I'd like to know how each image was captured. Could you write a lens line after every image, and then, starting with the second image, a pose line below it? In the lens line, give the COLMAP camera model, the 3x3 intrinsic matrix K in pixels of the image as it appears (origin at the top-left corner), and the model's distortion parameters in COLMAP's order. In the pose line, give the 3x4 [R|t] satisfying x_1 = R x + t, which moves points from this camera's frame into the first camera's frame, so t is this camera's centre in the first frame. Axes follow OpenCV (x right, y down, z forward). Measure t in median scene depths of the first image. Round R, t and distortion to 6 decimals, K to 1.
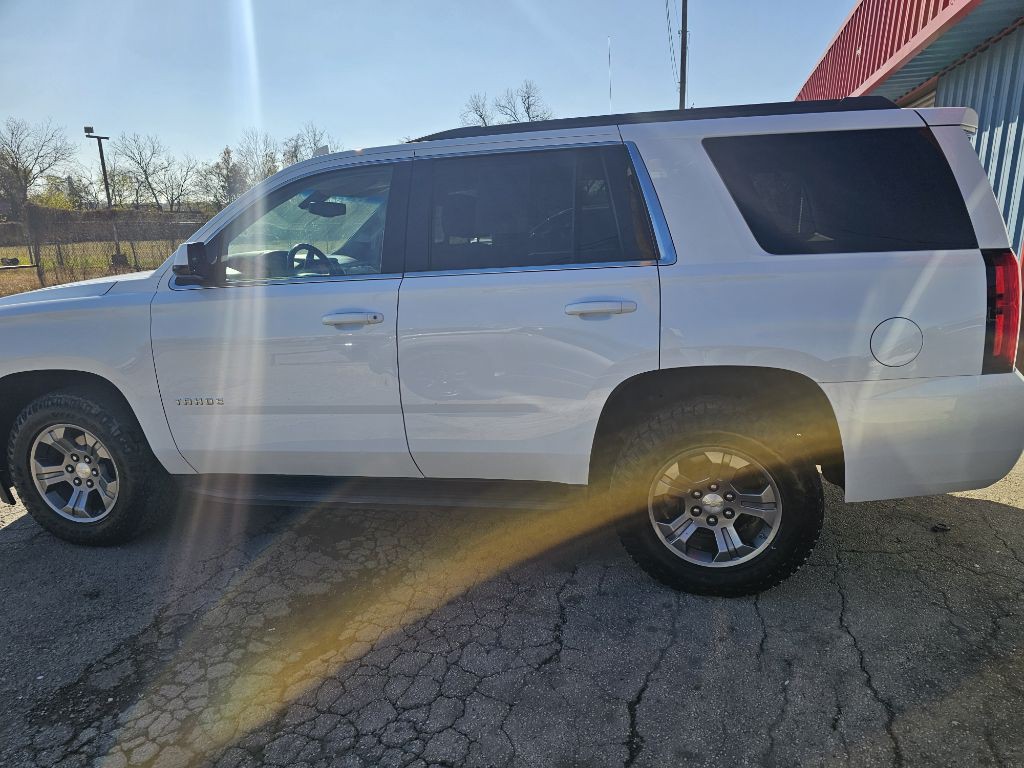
lens RADIAL K [[704.6, 0, 522.5], [0, 704.6, 378.1], [0, 0, 1]] dist [0.040699, -0.032490]
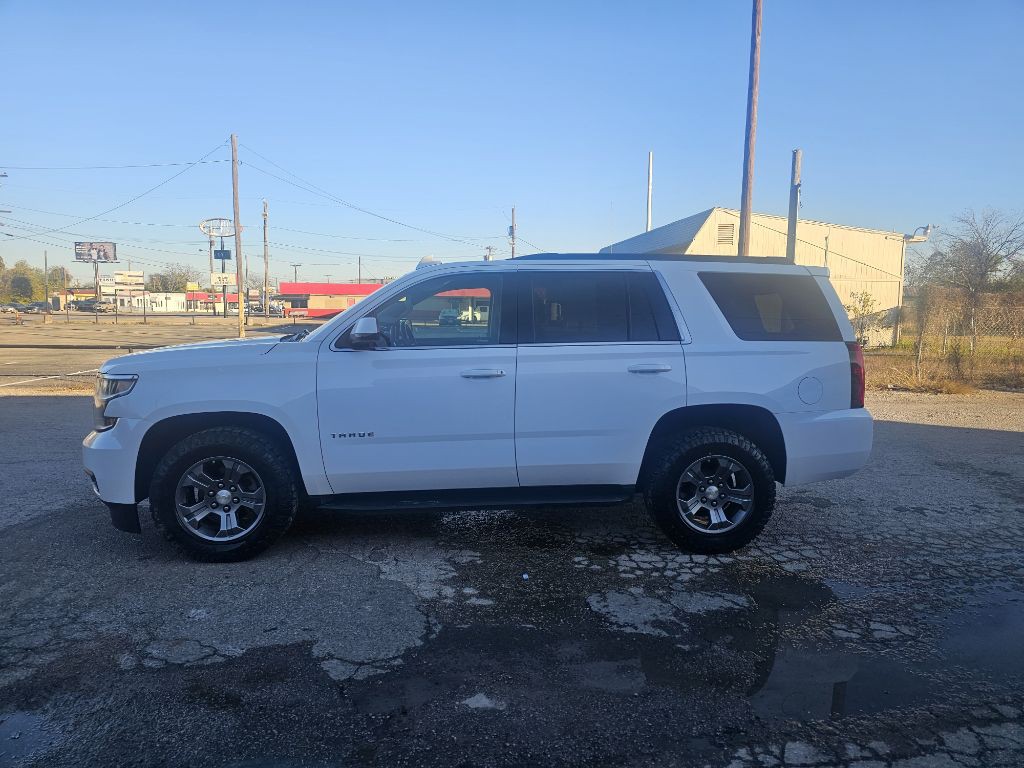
lens RADIAL K [[684.5, 0, 513.4], [0, 684.5, 385.7], [0, 0, 1]] dist [0.038285, -0.027567]
pose [[0.946726, 0.025272, 0.321048, -0.674920], [0.024326, 0.988456, -0.149543, 0.163603], [-0.321121, 0.149386, 0.935182, -0.354221]]
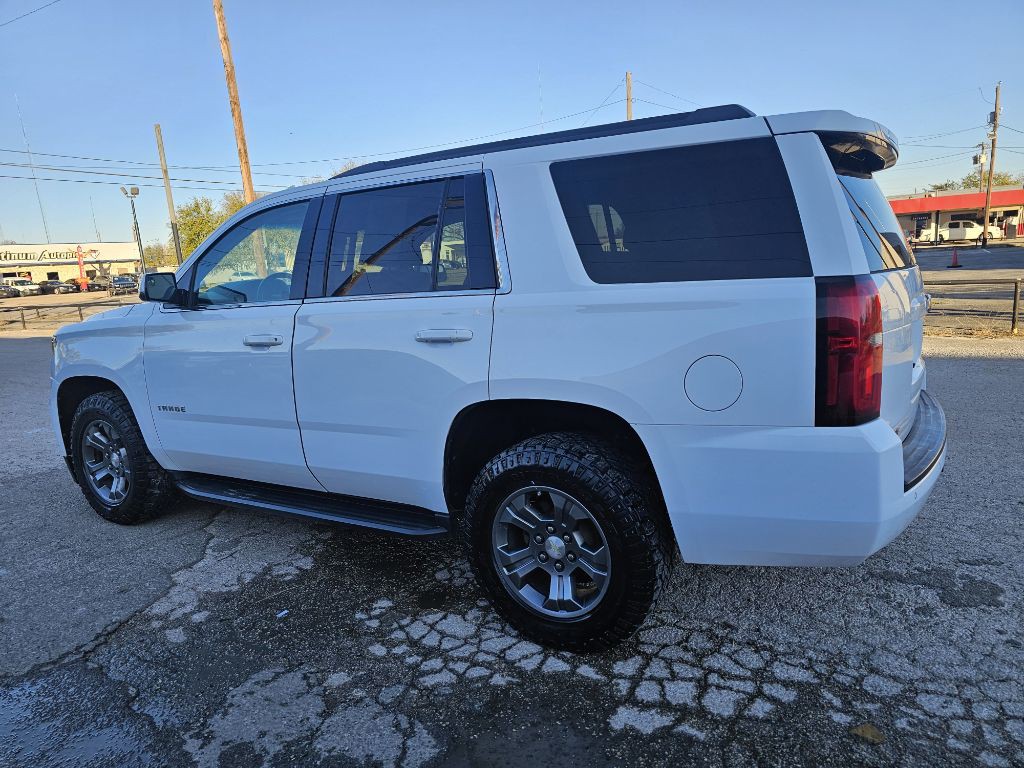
lens RADIAL K [[684.5, 0, 515.9], [0, 684.5, 393.1], [0, 0, 1]] dist [0.038285, -0.027567]
pose [[0.949654, 0.055142, -0.308411, 0.499646], [-0.067670, 0.997255, -0.030067, 0.004593], [0.305907, 0.049424, 0.950778, 0.111502]]
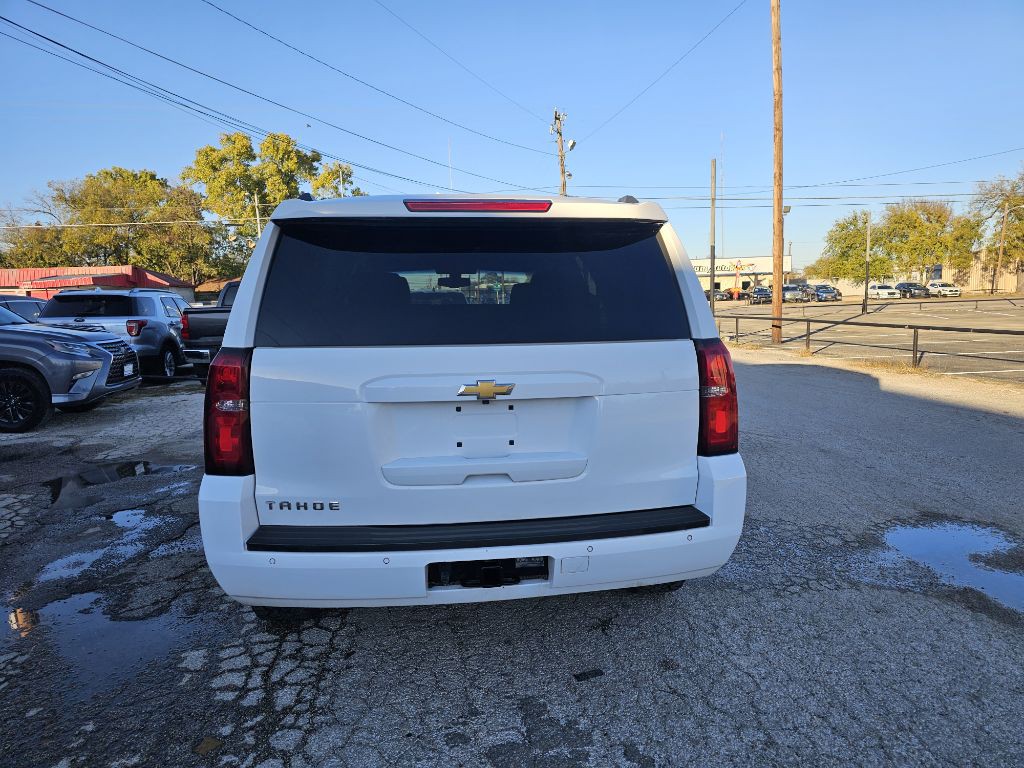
lens RADIAL K [[684.5, 0, 518.5], [0, 684.5, 388.7], [0, 0, 1]] dist [0.038285, -0.027567]
pose [[0.350124, 0.164051, -0.922226, 1.499320], [-0.226656, 0.970124, 0.086521, -0.264373], [0.908868, 0.178734, 0.376847, 0.905057]]
